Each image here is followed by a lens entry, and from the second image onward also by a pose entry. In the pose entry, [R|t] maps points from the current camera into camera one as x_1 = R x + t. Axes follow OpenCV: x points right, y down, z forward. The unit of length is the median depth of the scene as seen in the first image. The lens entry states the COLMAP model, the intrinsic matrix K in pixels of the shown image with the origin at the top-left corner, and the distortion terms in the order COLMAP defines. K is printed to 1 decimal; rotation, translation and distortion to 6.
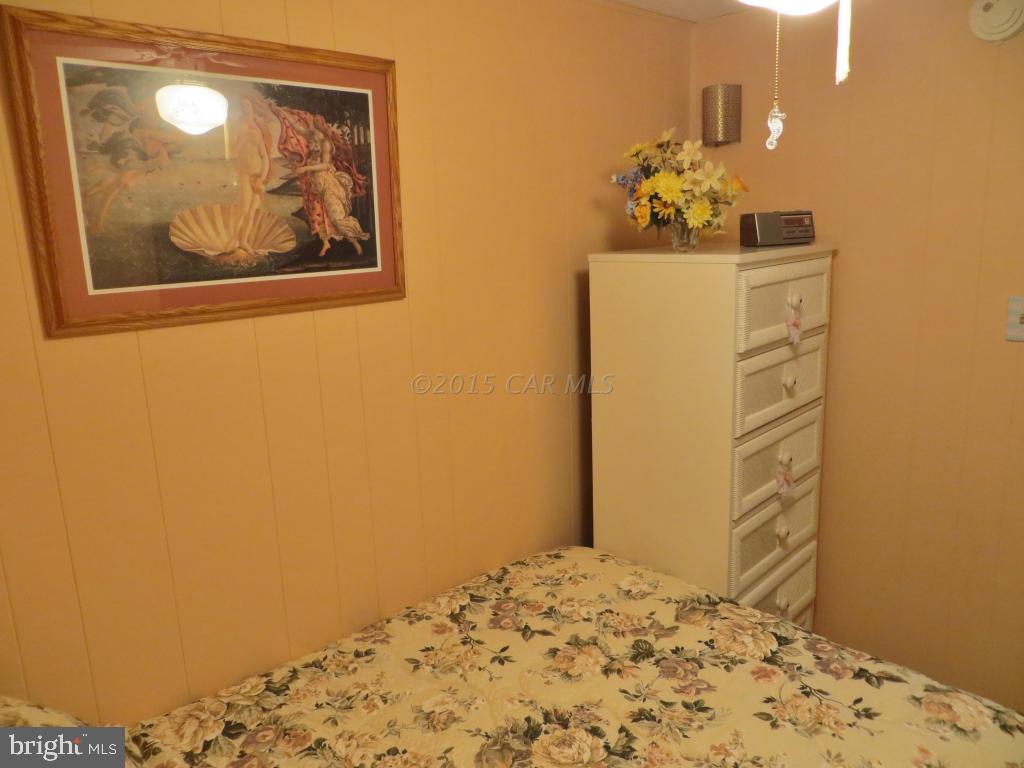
lens RADIAL K [[772.9, 0, 512.0], [0, 772.9, 384.0], [0, 0, 1]] dist [-0.020319, 0.012598]
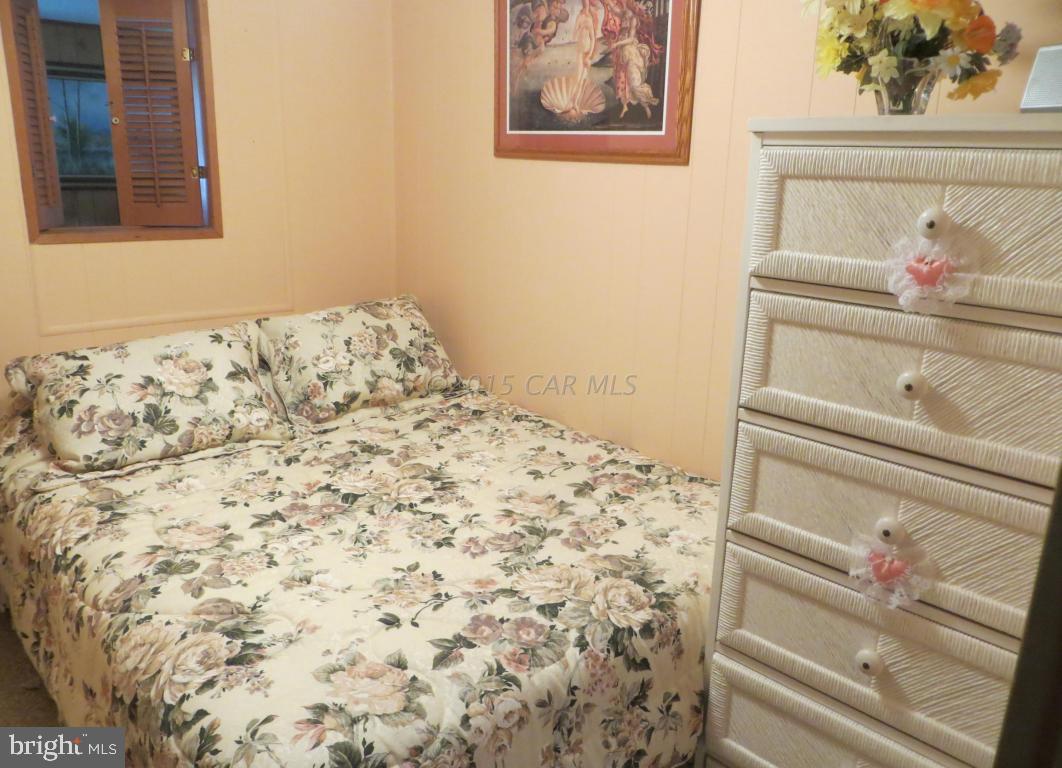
lens RADIAL K [[836.2, 0, 531.0], [0, 836.2, 384.0], [0, 0, 1]] dist [-0.002428, 0.002793]
pose [[-0.054515, 0.295299, -0.953848, 1.160708], [-0.236393, 0.924296, 0.299660, -0.141709], [0.970127, 0.241819, 0.019418, 0.955226]]
